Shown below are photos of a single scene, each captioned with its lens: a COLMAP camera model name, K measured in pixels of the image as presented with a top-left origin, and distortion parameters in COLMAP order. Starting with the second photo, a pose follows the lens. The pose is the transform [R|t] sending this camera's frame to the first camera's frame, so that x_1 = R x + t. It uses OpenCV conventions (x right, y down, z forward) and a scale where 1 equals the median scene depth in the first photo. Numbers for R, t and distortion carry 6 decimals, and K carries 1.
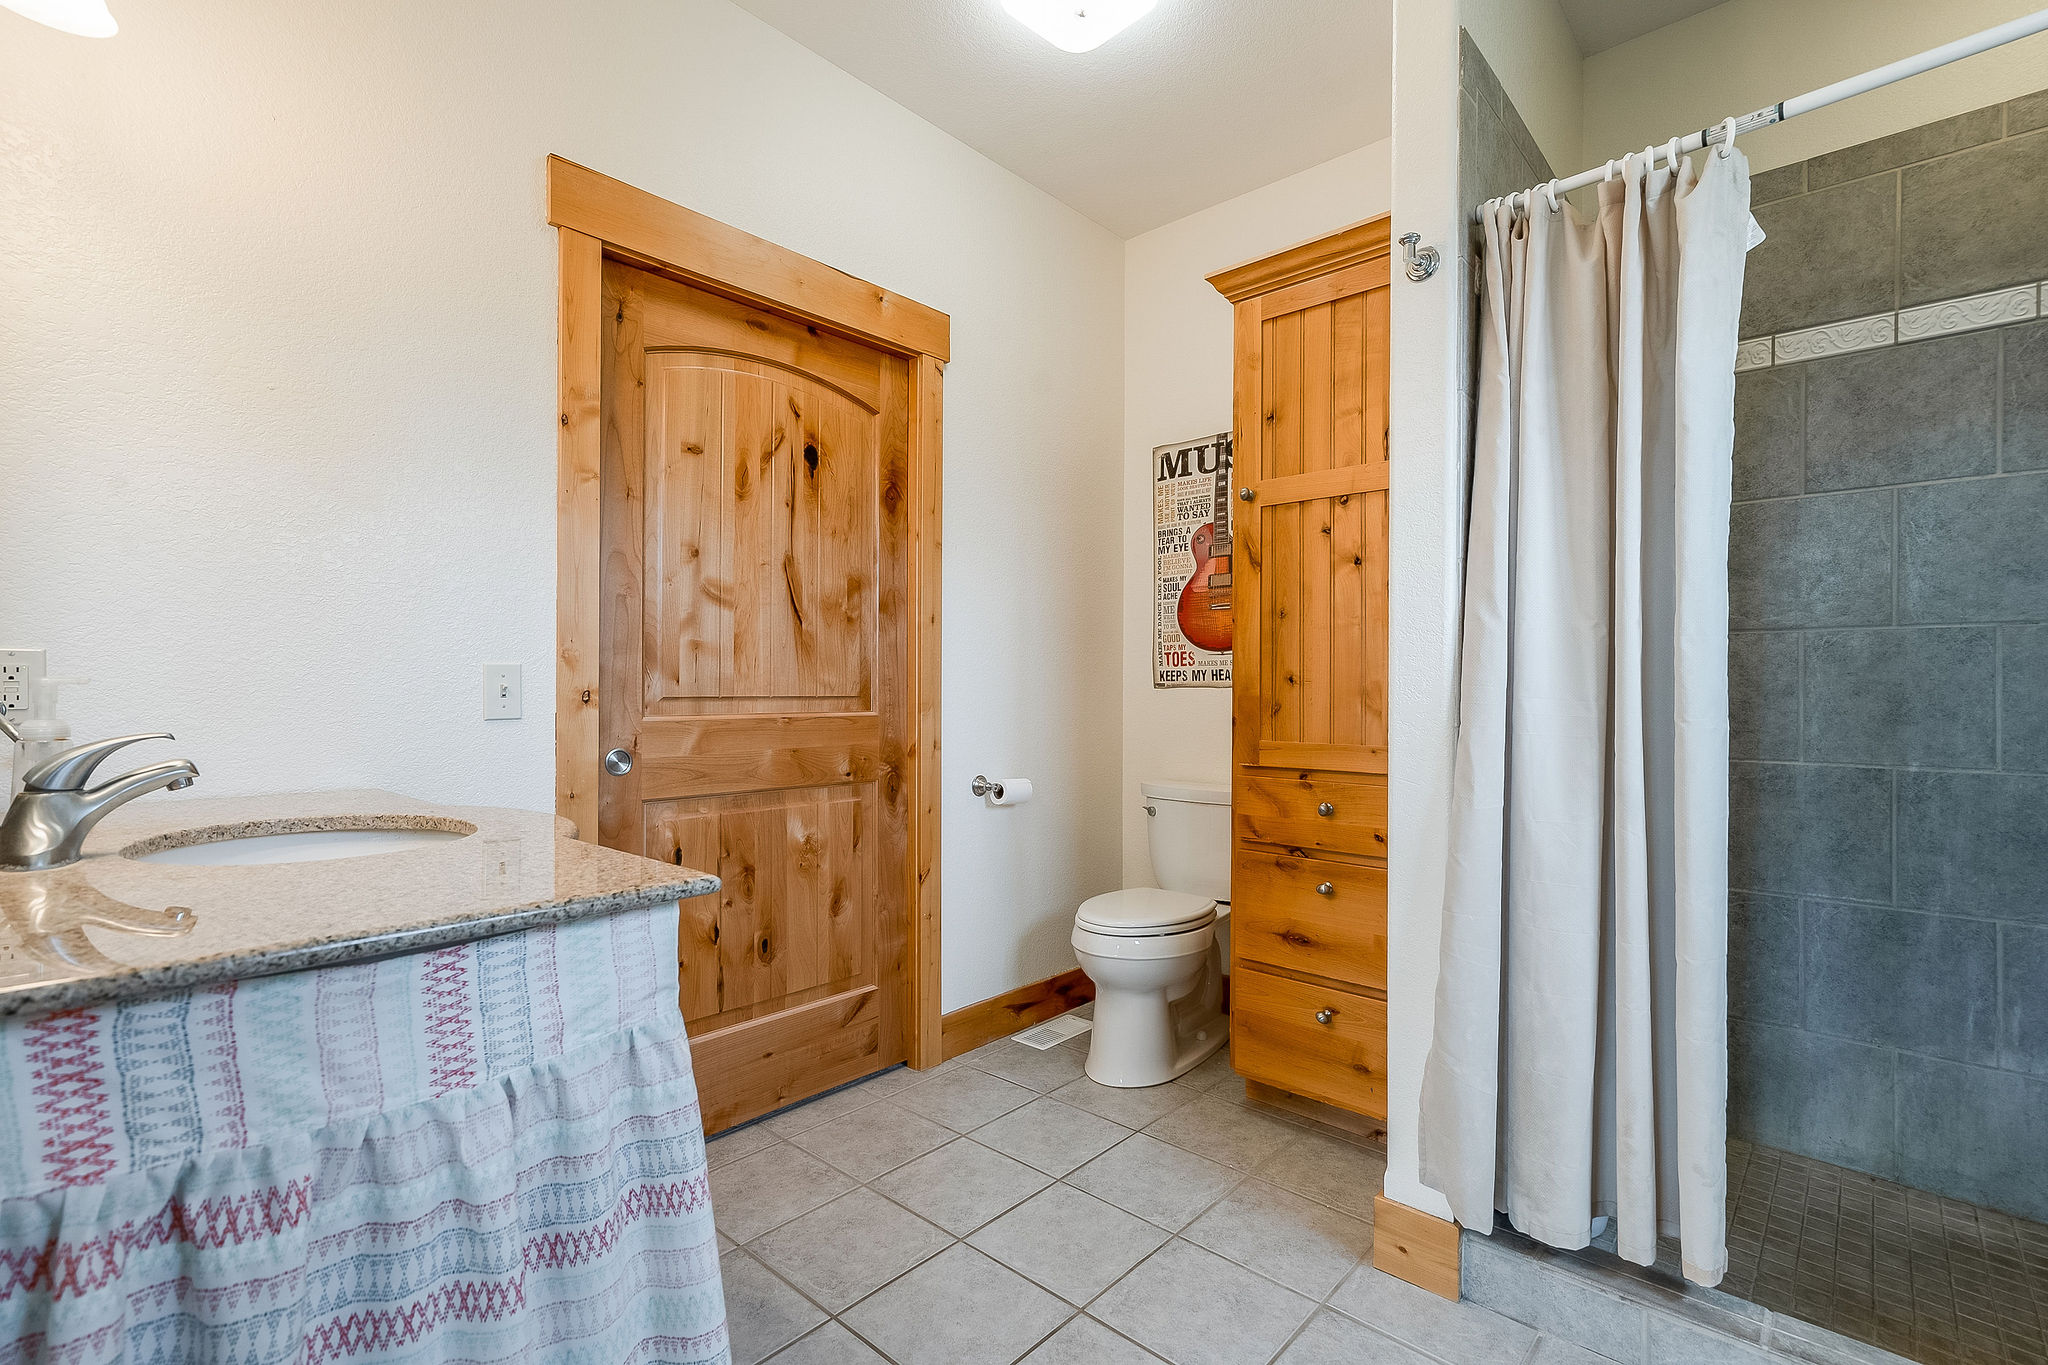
lens RADIAL K [[933.9, 0, 1019.5], [0, 933.9, 687.7], [0, 0, 1]] dist [0.001970, -0.000079]
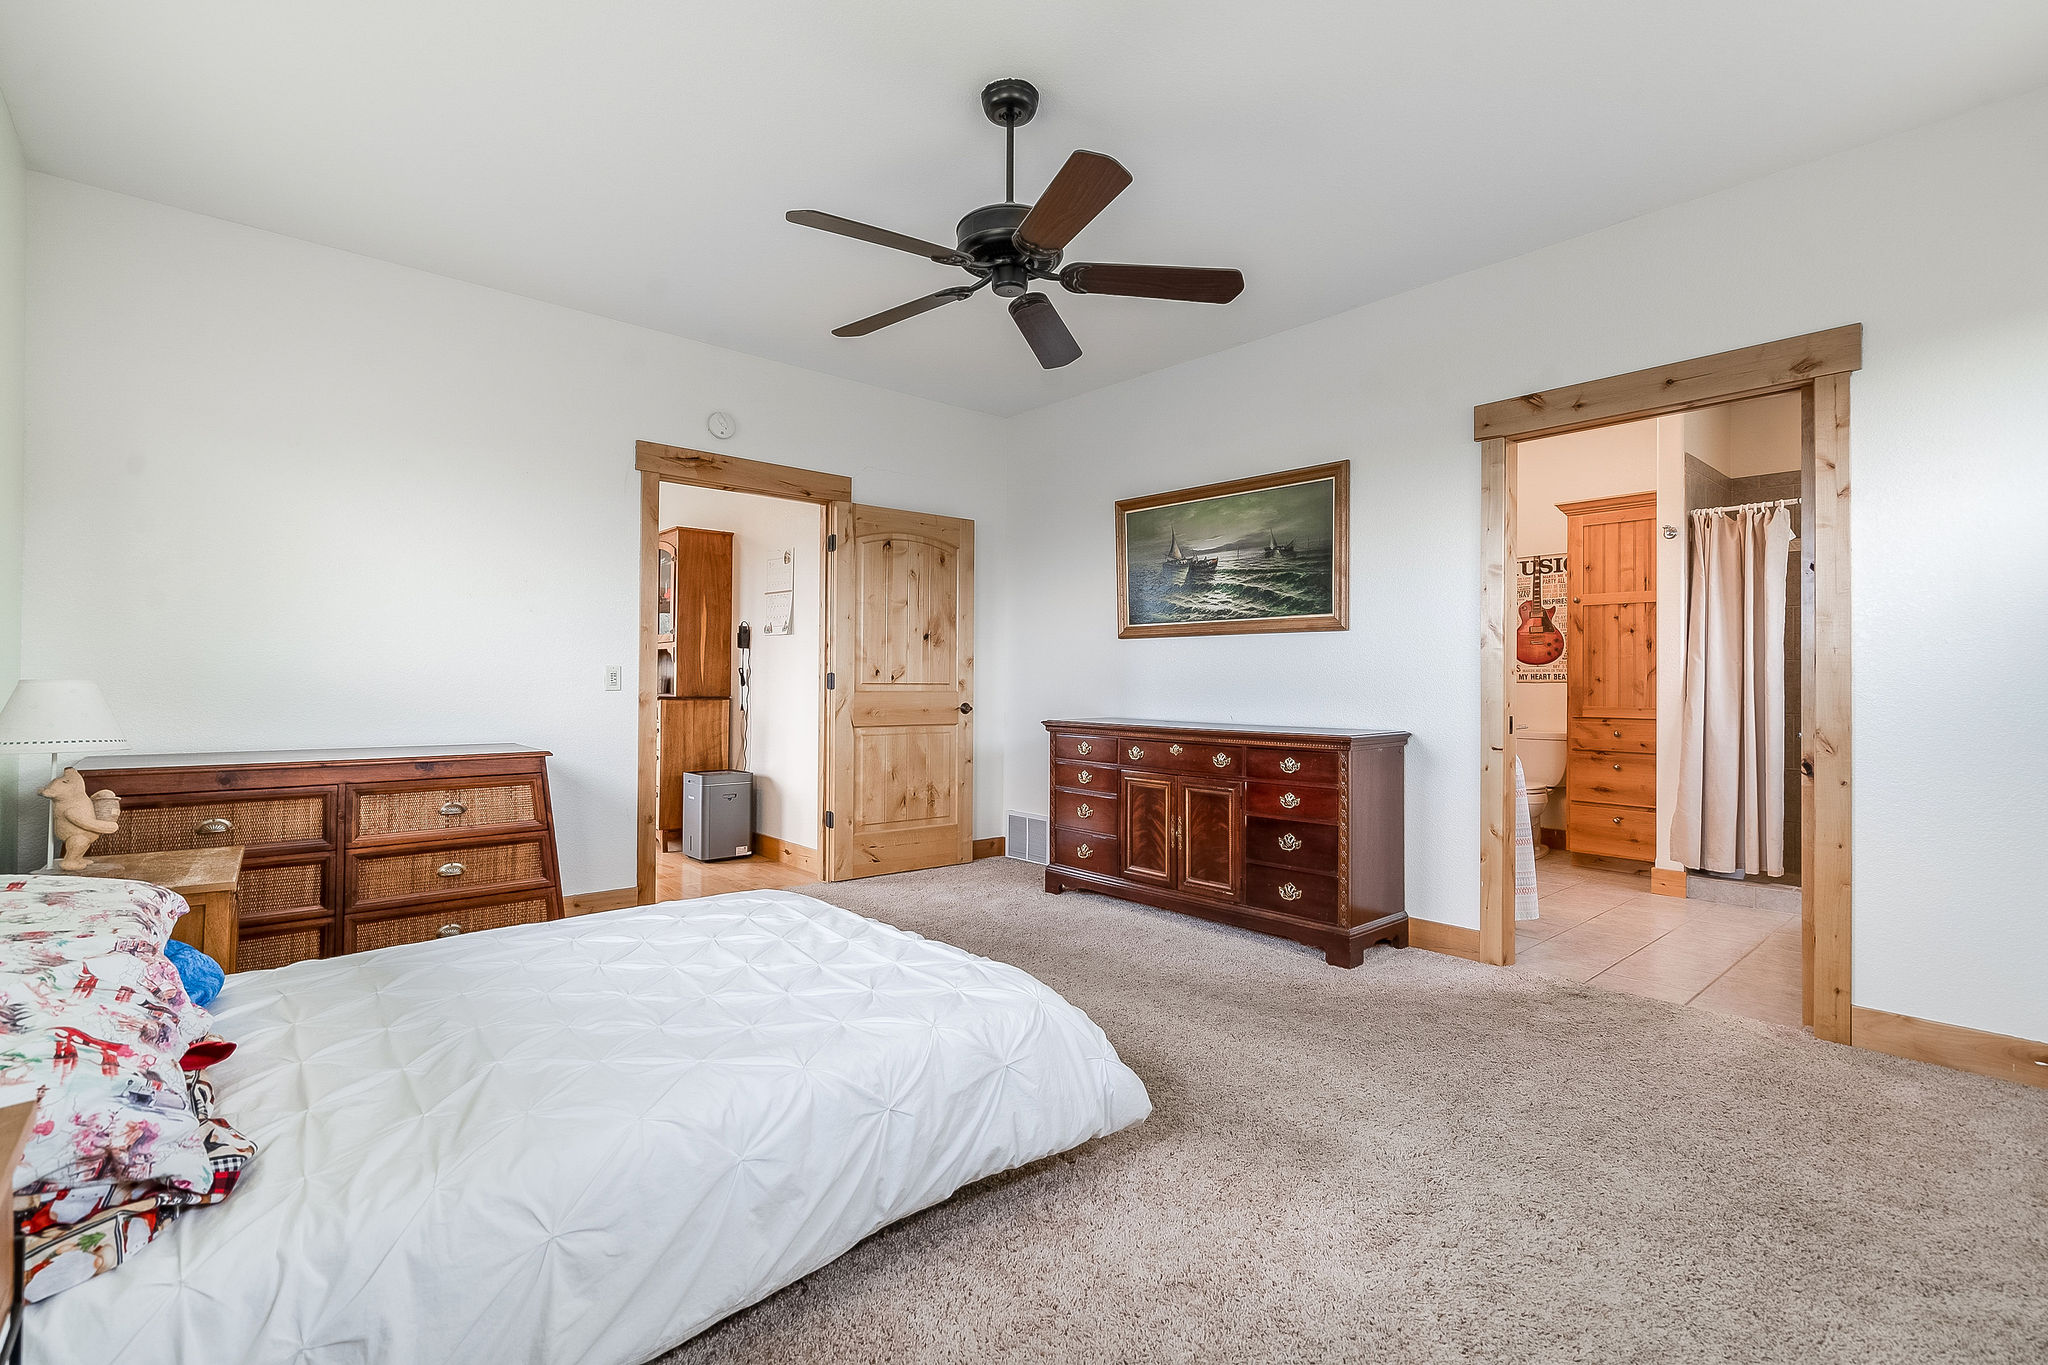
lens RADIAL K [[933.9, 0, 1028.3], [0, 933.9, 680.0], [0, 0, 1]] dist [0.001970, -0.000079]
pose [[0.995374, -0.002706, -0.096041, -0.953166], [0.002668, 0.999996, -0.000527, -0.011458], [0.096042, 0.000269, 0.995377, -1.546678]]
